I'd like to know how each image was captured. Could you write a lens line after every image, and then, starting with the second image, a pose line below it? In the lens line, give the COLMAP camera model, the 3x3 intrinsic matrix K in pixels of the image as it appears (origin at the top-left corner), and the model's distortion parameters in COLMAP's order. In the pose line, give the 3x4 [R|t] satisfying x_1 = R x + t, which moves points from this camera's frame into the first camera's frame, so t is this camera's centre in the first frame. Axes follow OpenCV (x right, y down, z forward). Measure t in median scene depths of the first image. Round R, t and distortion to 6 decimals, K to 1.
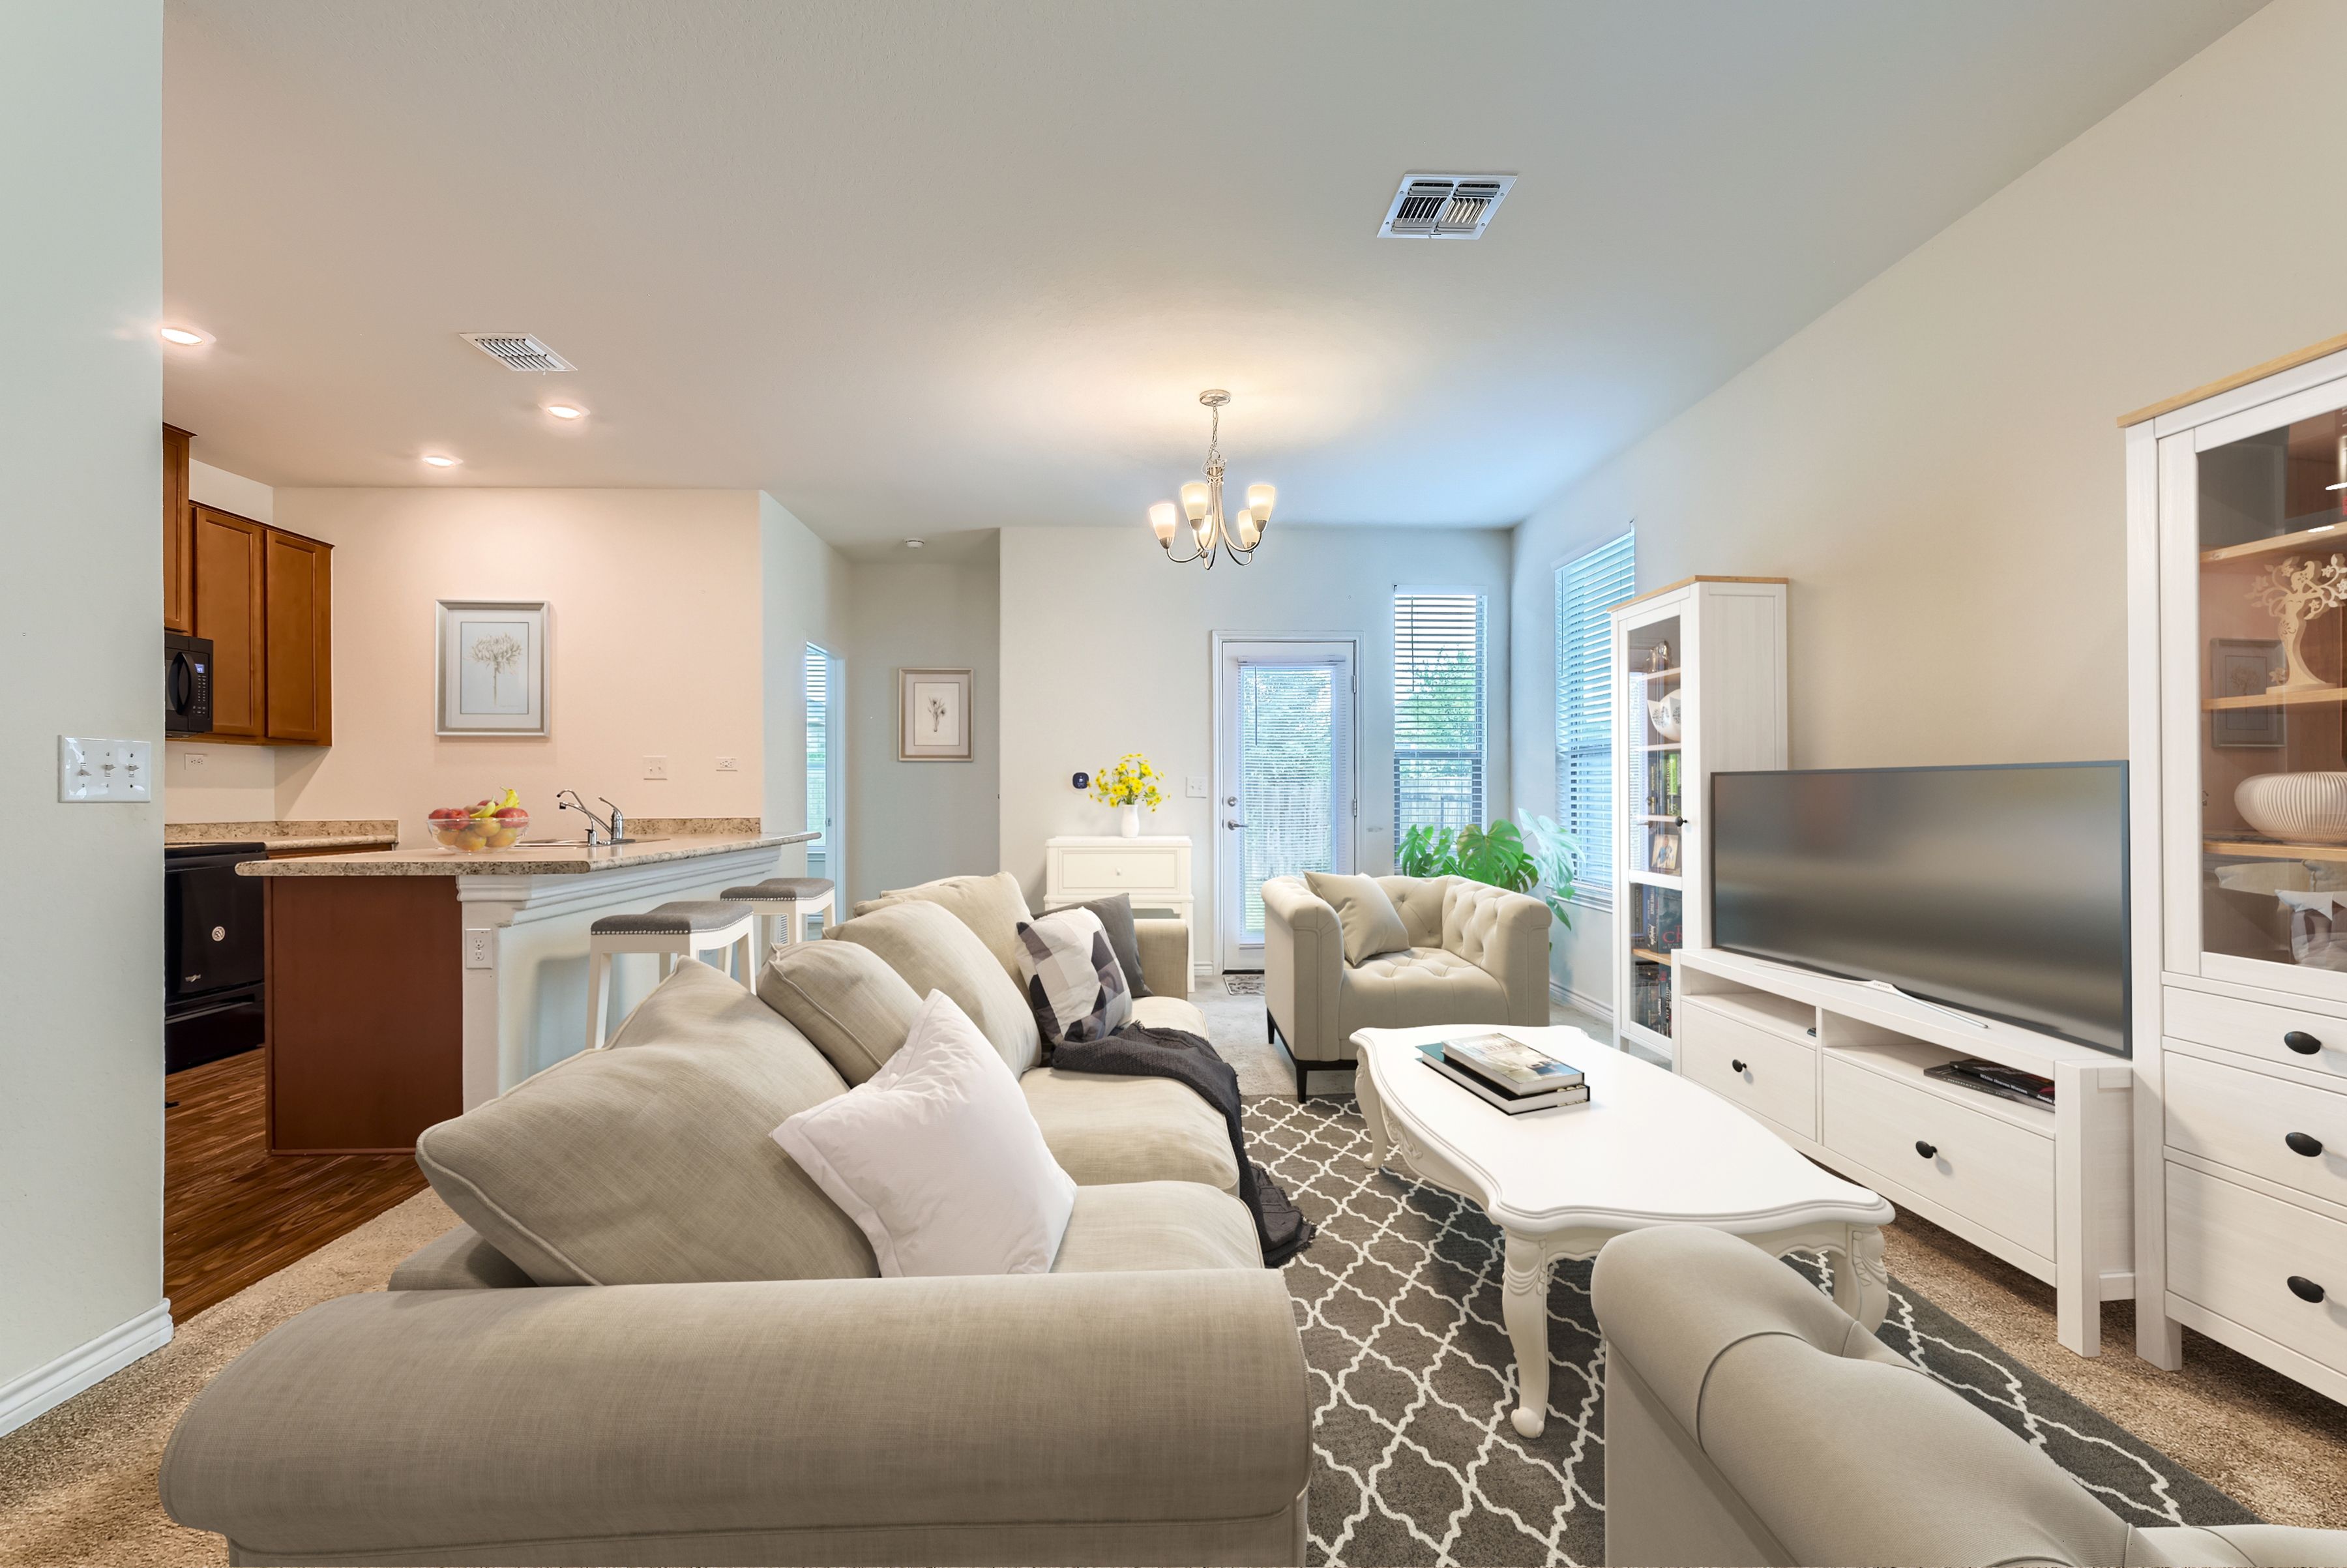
lens RADIAL K [[1036.5, 0, 1173.7], [0, 1036.5, 790.6], [0, 0, 1]] dist [-0.000257, -0.000128]
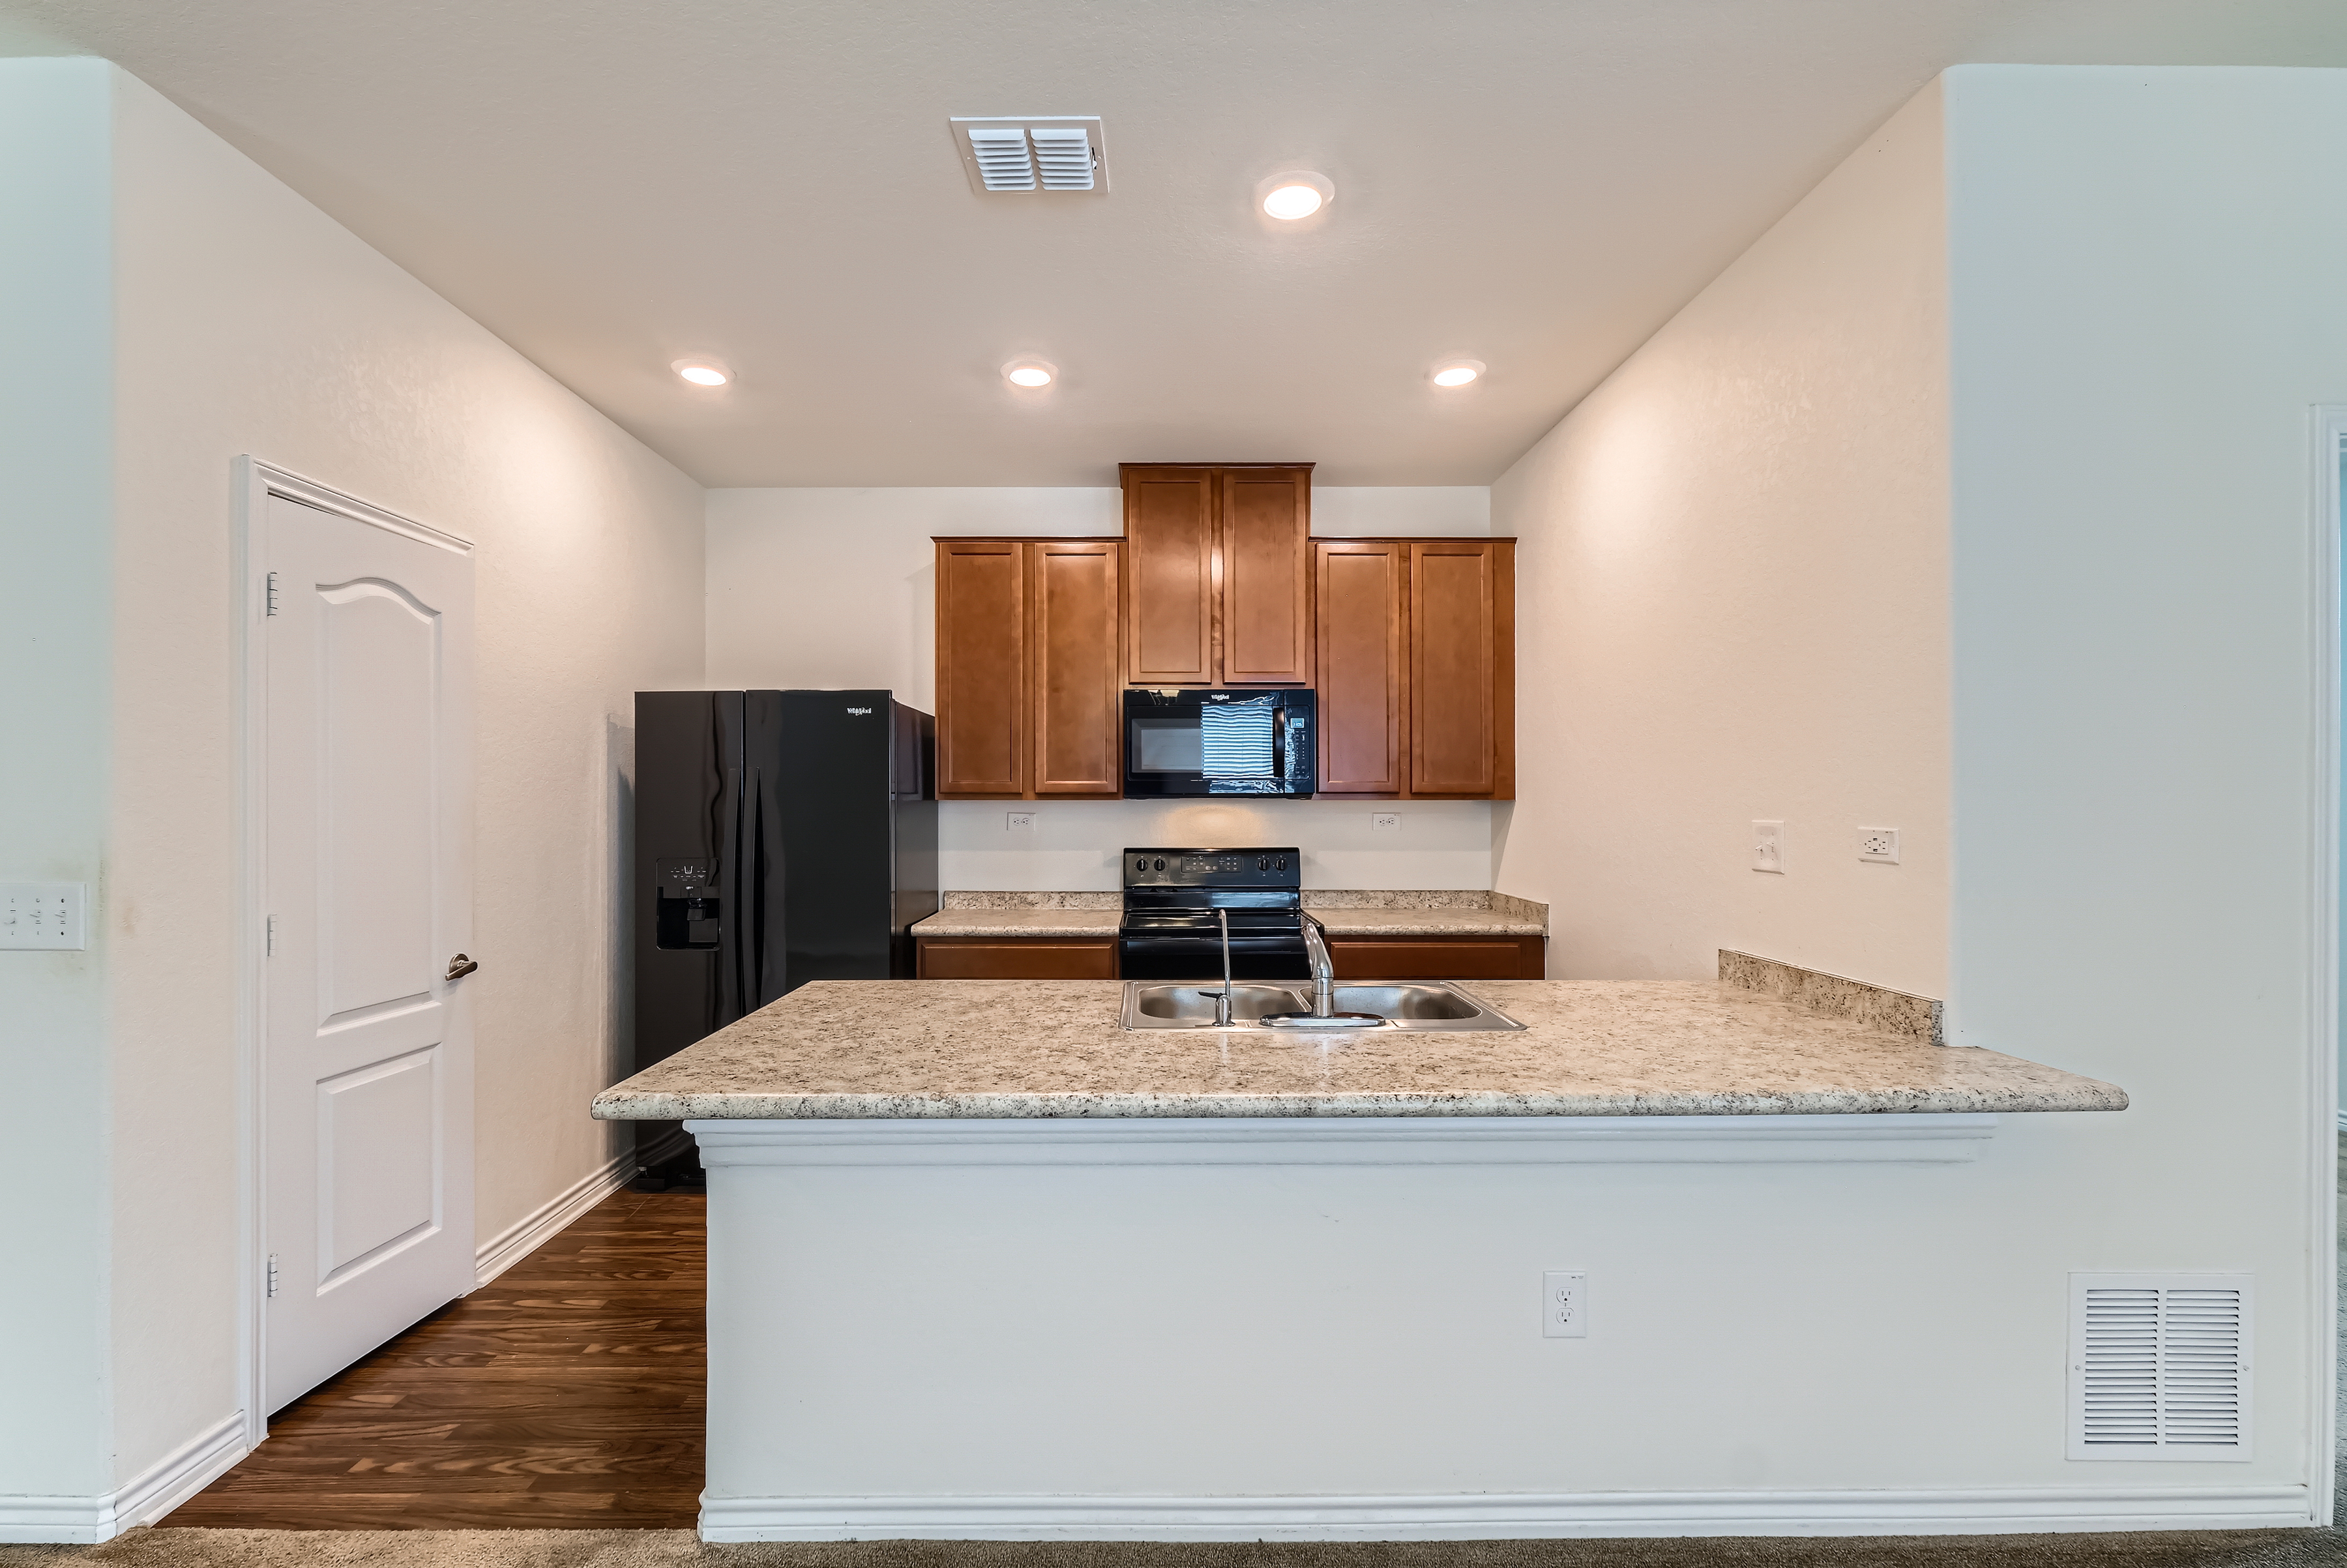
lens RADIAL K [[1036.5, 0, 1172.6], [0, 1036.5, 797.9], [0, 0, 1]] dist [-0.000257, -0.000128]
pose [[-0.042202, 0.000436, -0.999109, -0.040934], [0.006139, 0.999981, 0.000177, -0.049596], [0.999090, -0.006126, -0.042204, 0.833968]]
